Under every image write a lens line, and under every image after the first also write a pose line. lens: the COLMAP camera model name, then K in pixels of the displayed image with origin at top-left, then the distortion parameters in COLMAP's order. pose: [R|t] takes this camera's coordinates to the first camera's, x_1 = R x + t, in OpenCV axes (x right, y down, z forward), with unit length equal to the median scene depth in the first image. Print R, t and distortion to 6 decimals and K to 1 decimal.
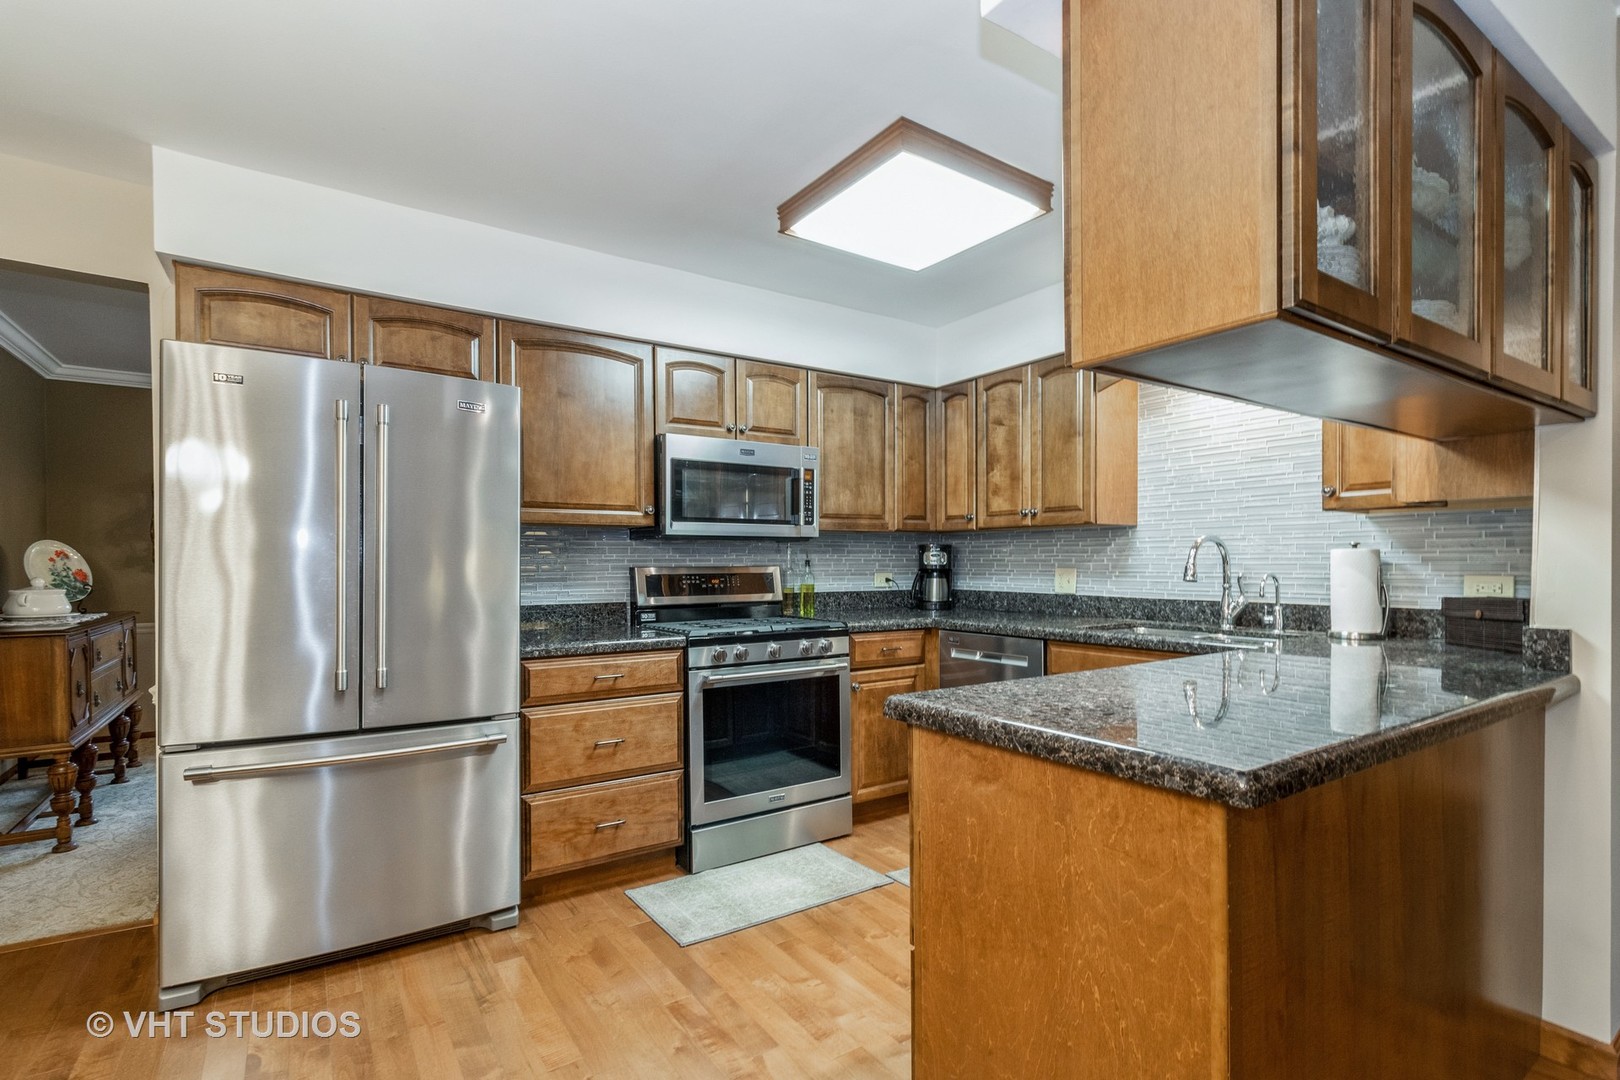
lens RADIAL K [[760.0, 0, 814.9], [0, 760.0, 570.9], [0, 0, 1]] dist [0.000530, -0.000425]
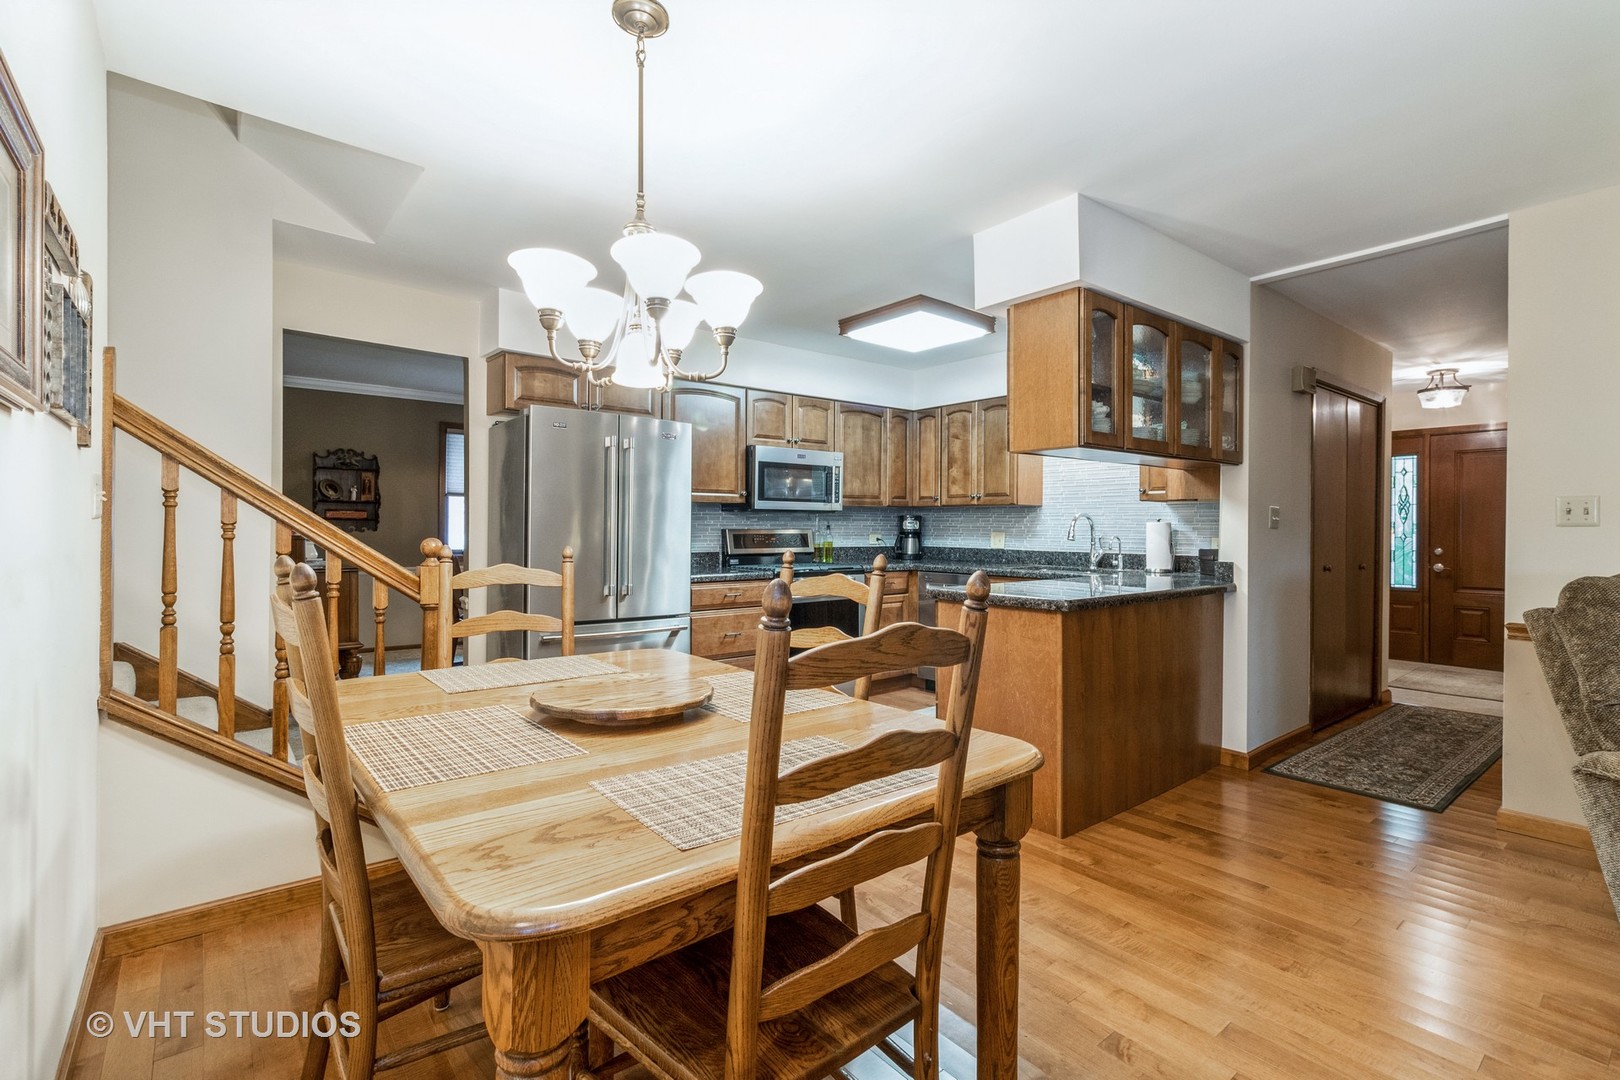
lens RADIAL K [[760.0, 0, 812.7], [0, 760.0, 531.9], [0, 0, 1]] dist [0.000530, -0.000425]
pose [[0.995527, 0.008052, 0.094133, -0.211642], [-0.007735, 0.999963, -0.003736, 0.005238], [-0.094160, 0.002992, 0.995553, -0.559616]]
